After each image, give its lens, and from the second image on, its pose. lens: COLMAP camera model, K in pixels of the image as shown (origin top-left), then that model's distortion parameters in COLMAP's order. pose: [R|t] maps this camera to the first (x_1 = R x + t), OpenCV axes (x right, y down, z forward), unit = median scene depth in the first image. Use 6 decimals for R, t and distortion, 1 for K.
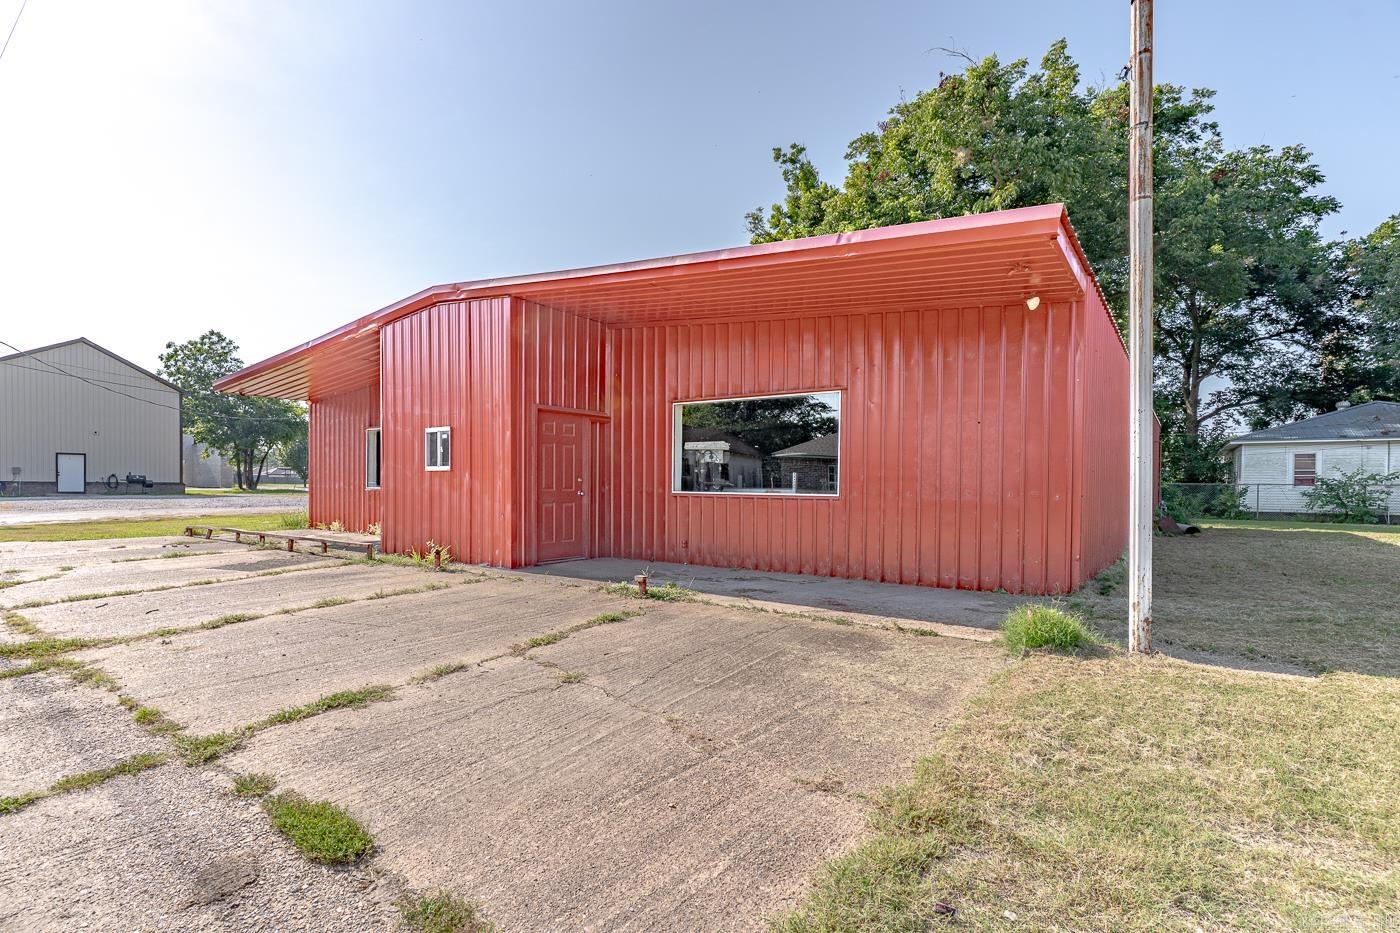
lens RADIAL K [[688.0, 0, 691.9], [0, 688.0, 494.3], [0, 0, 1]] dist [-0.002269, 0.000552]
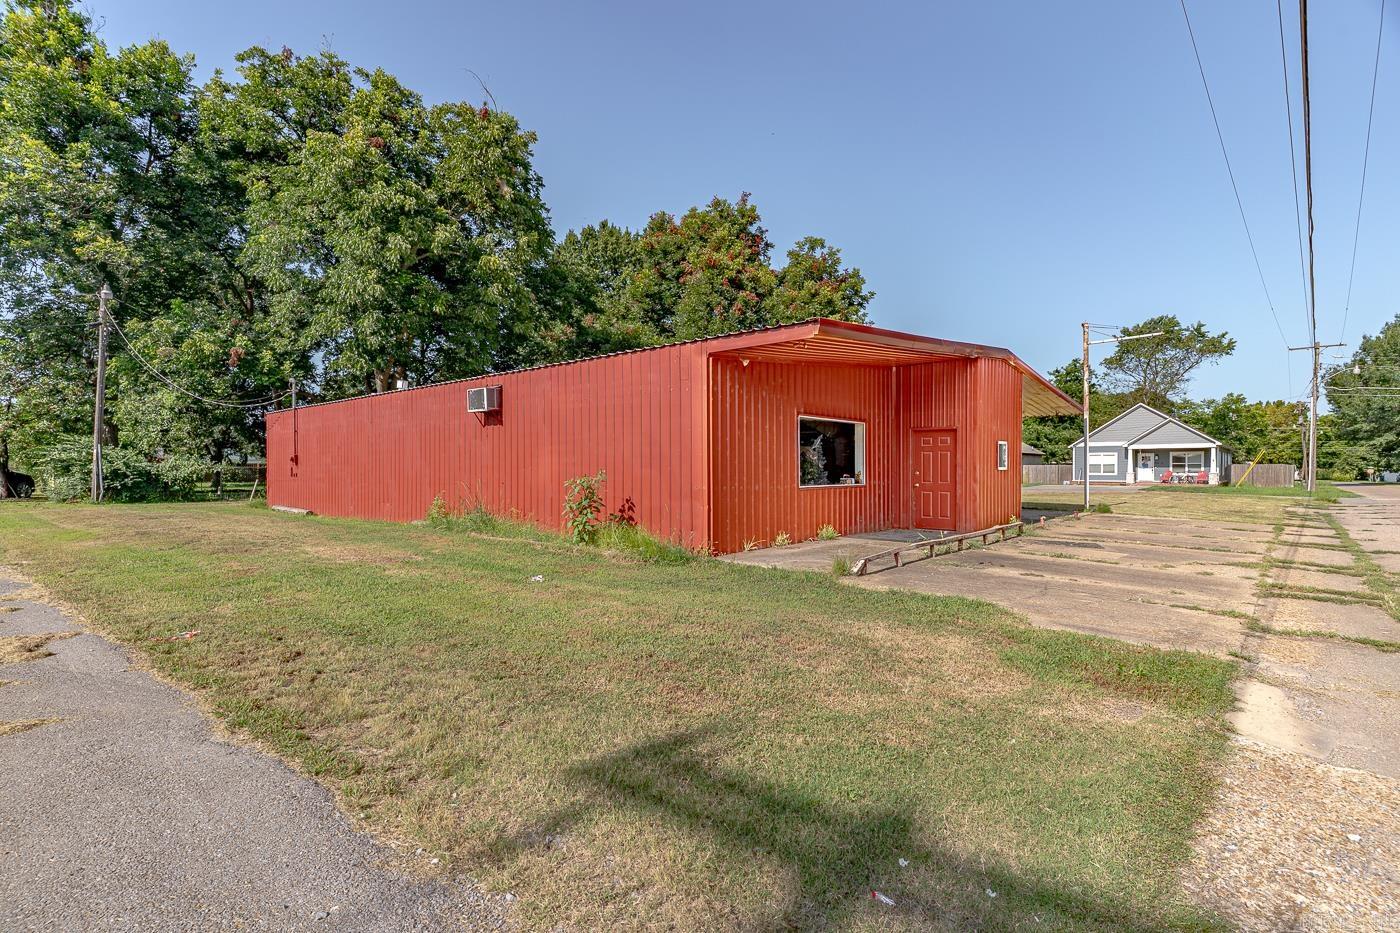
lens RADIAL K [[666.5, 0, 702.5], [0, 666.5, 469.9], [0, 0, 1]] dist [-0.000735, -0.000165]
pose [[0.081875, -0.004857, 0.996631, -0.660025], [0.016446, 0.999859, 0.003521, -0.017551], [-0.996507, 0.016102, 0.081943, 0.537760]]
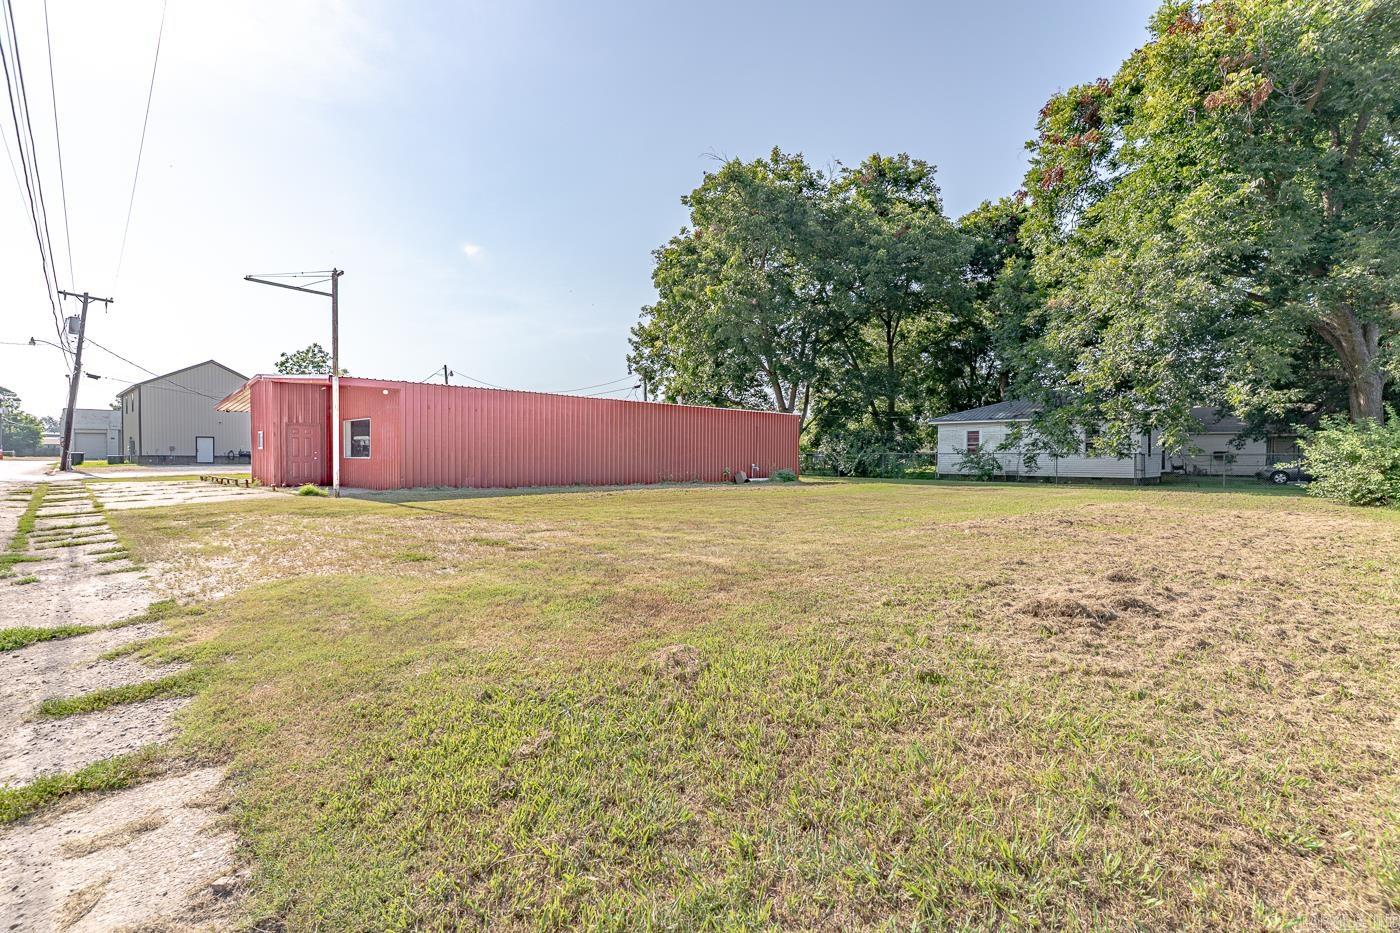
lens RADIAL K [[679.3, 0, 691.9], [0, 679.3, 459.1], [0, 0, 1]] dist [-0.003416, -0.001032]
pose [[0.986480, -0.003213, -0.163850, 0.576750], [0.001335, 0.999932, -0.011574, 0.011852], [0.163876, 0.011198, 0.986417, -0.422290]]
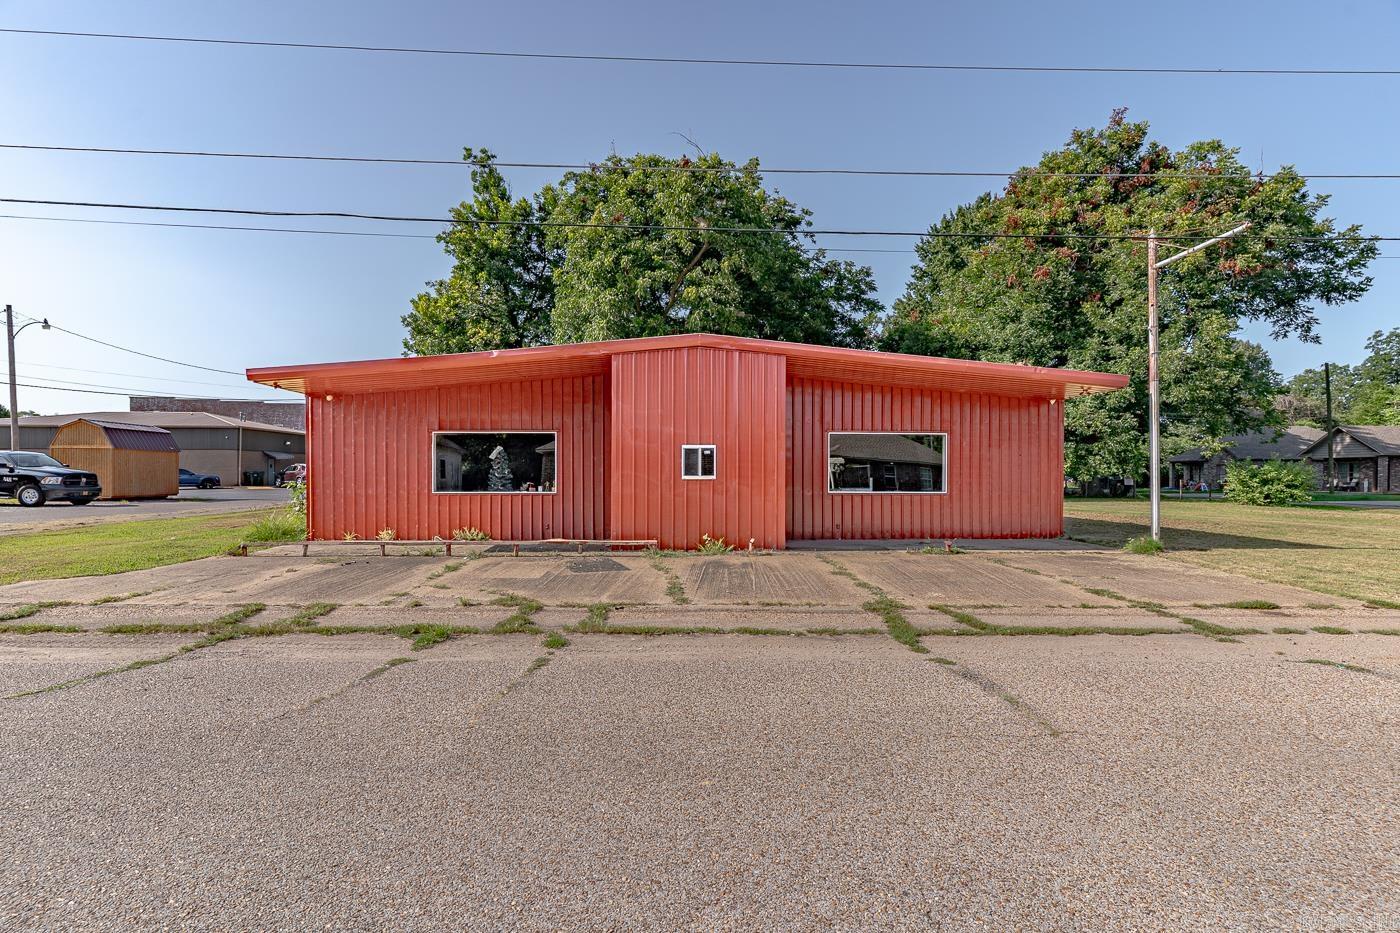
lens RADIAL K [[673.0, 0, 695.8], [0, 673.0, 476.6], [0, 0, 1]] dist [-0.002171, -0.000785]
pose [[0.781210, -0.009650, 0.624193, -0.398603], [0.012663, 0.999920, -0.000389, -0.013550], [-0.624140, 0.008208, 0.781270, 0.013096]]
